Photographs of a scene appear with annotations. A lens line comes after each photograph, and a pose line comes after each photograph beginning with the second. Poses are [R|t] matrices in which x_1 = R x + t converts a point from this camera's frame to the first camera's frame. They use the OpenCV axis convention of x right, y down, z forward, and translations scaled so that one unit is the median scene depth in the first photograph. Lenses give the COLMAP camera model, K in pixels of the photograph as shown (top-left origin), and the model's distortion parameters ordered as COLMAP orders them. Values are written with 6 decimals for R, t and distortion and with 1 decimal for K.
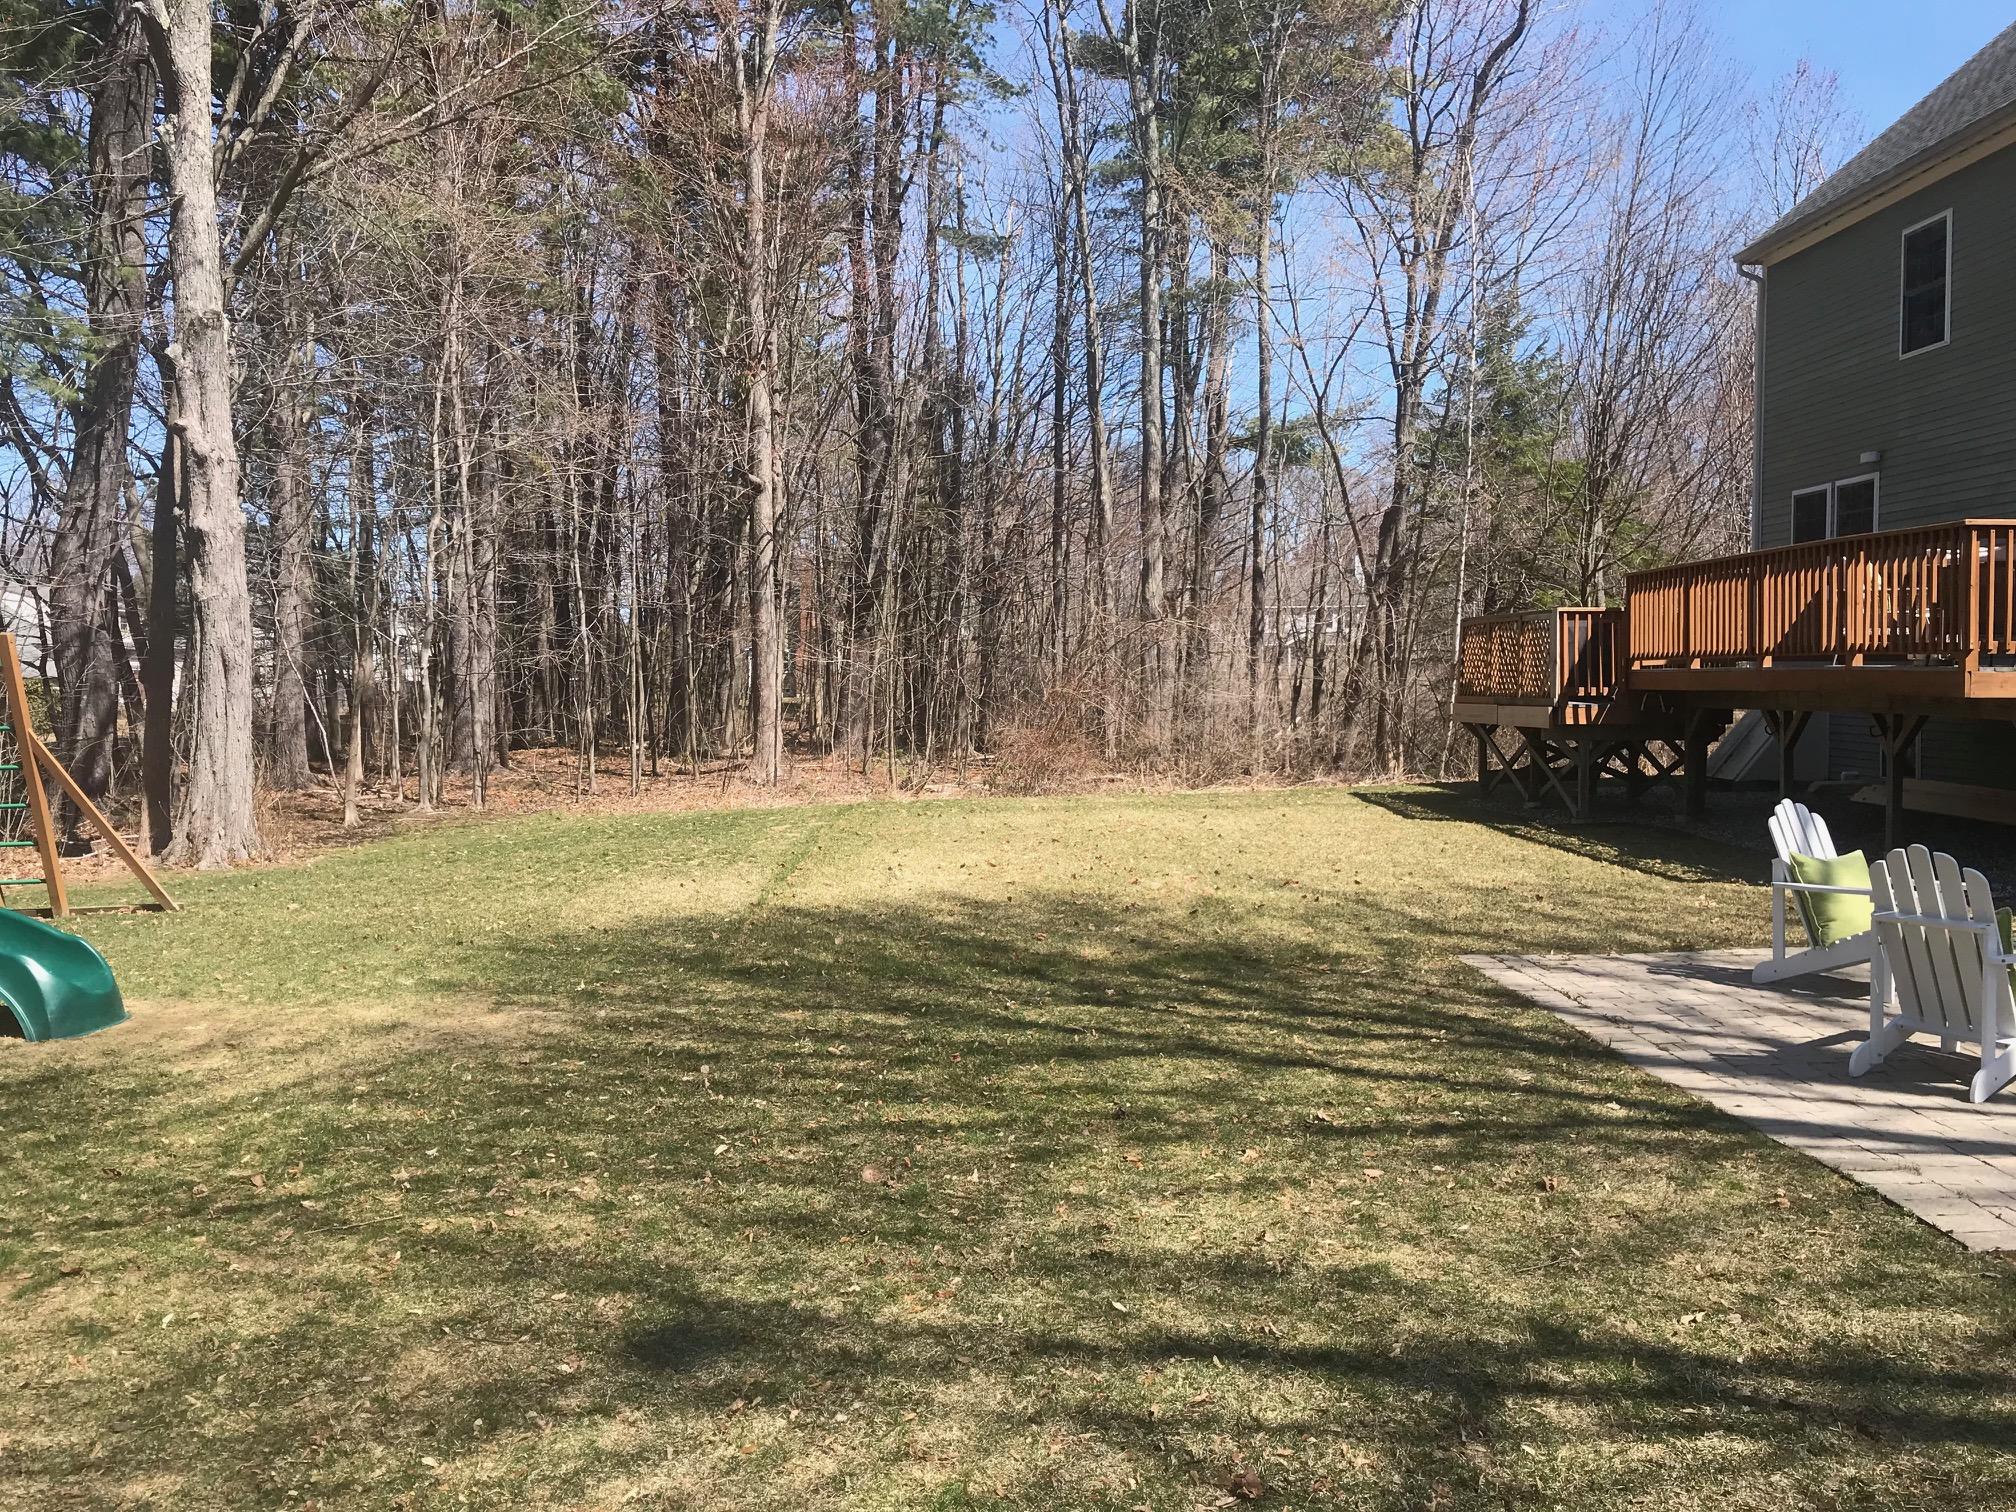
lens RADIAL K [[1679.1, 0, 1008.0], [0, 1679.1, 756.0], [0, 0, 1]] dist [0.005630, 0.023468]
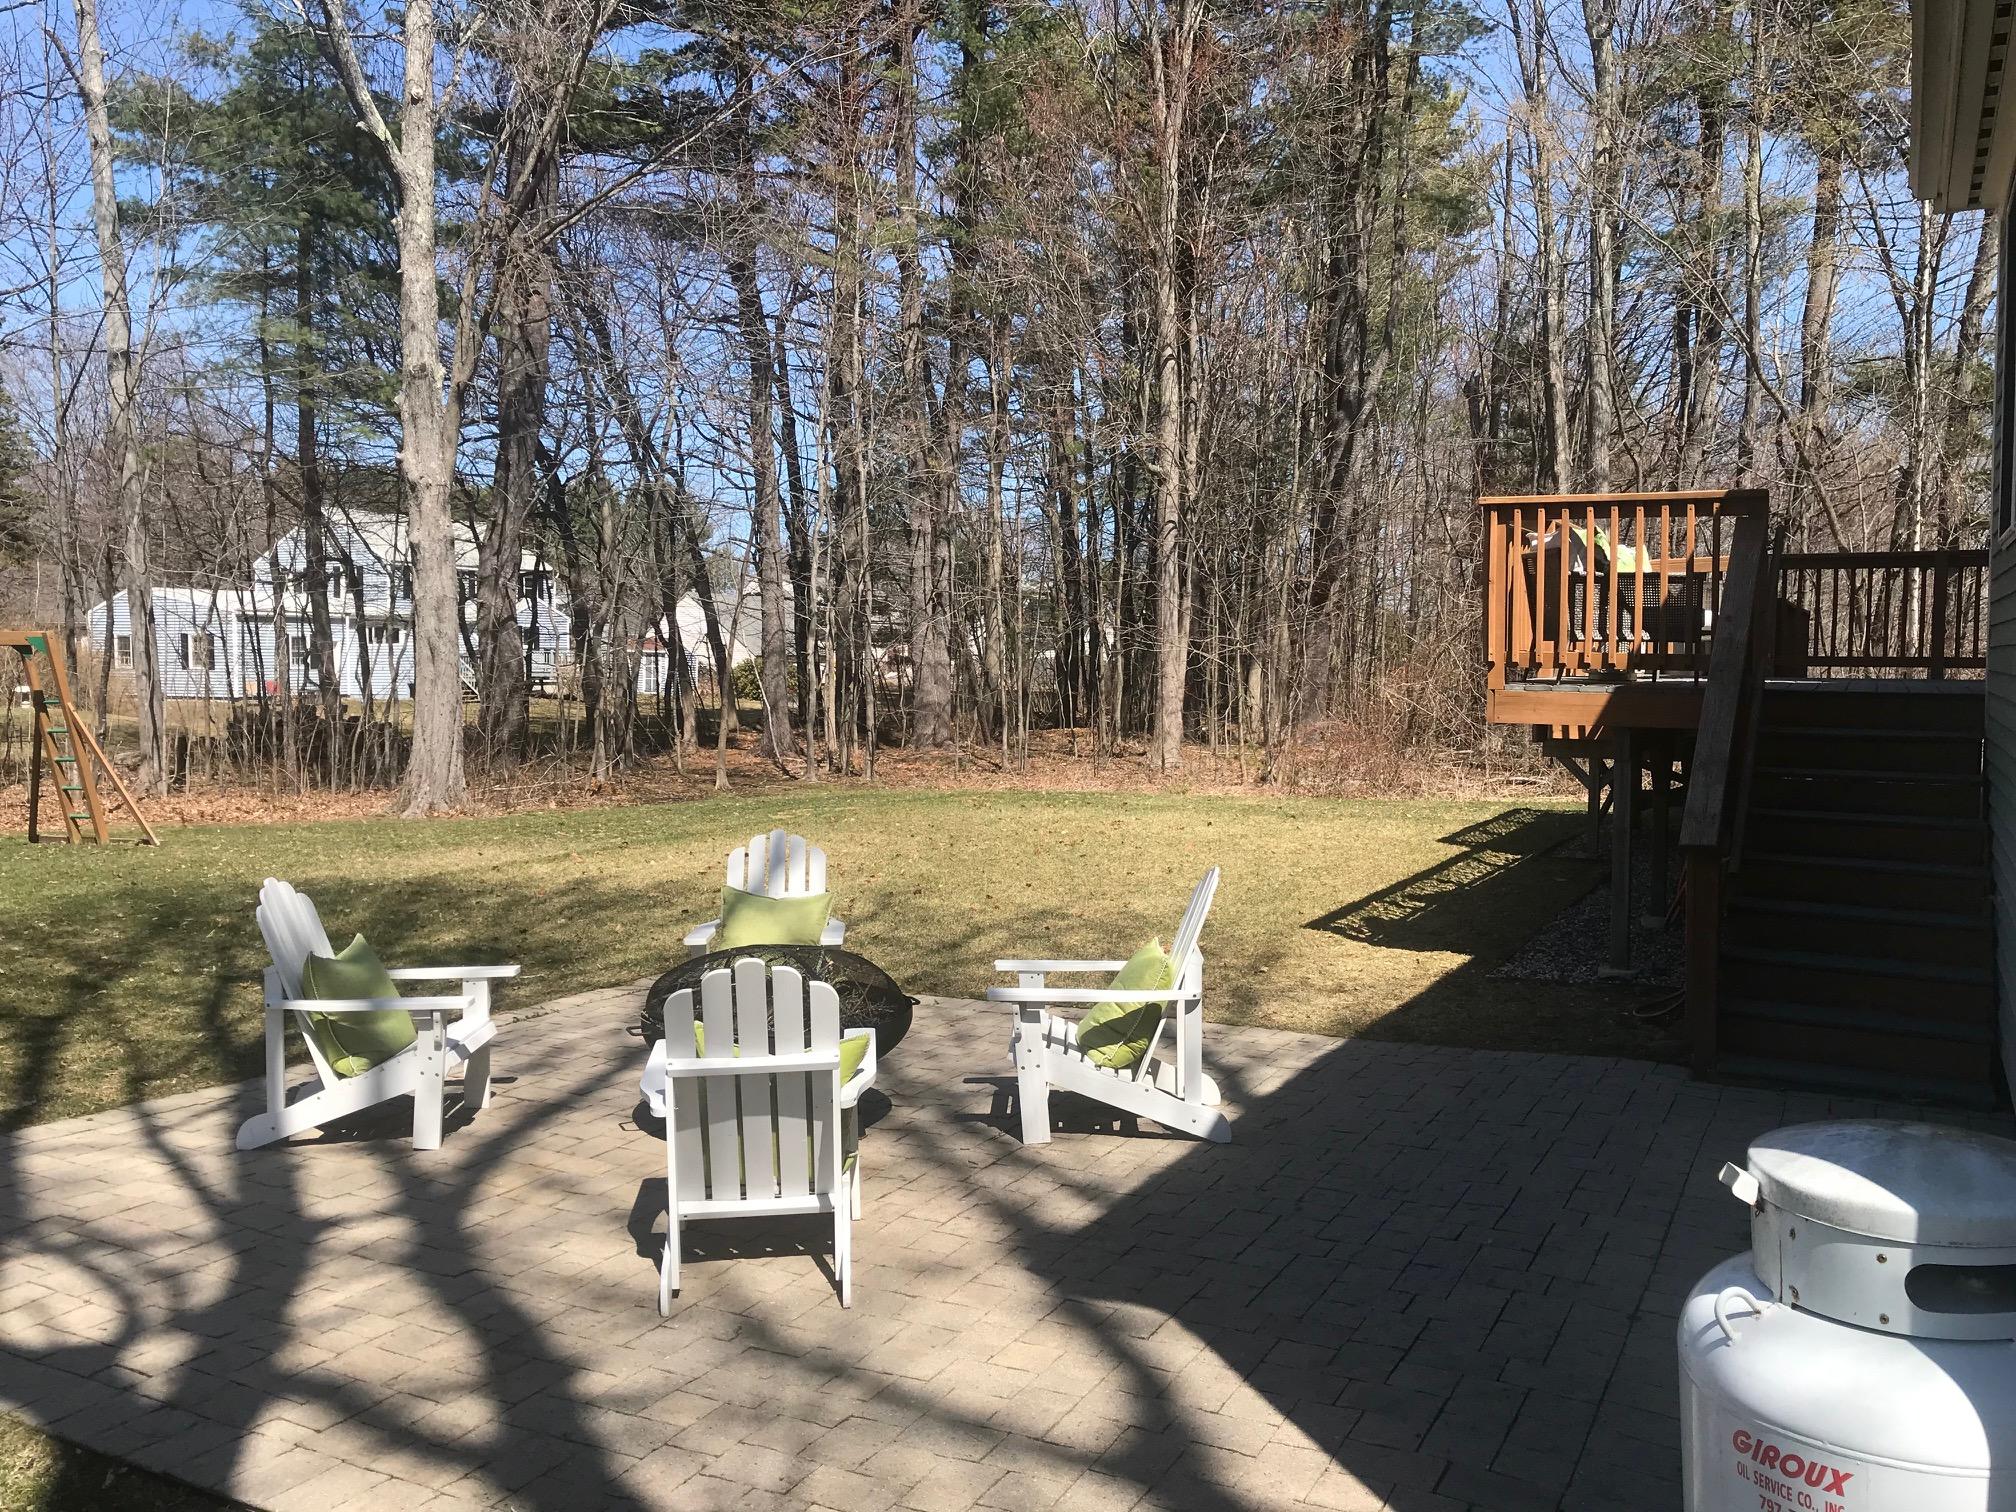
lens RADIAL K [[1679.1, 0, 1008.0], [0, 1679.1, 756.0], [0, 0, 1]] dist [0.005630, 0.023468]
pose [[0.875464, 0.040140, -0.481614, 0.502042], [-0.035015, 0.999194, 0.019628, -0.017700], [0.482014, -0.000319, 0.876164, 0.132220]]
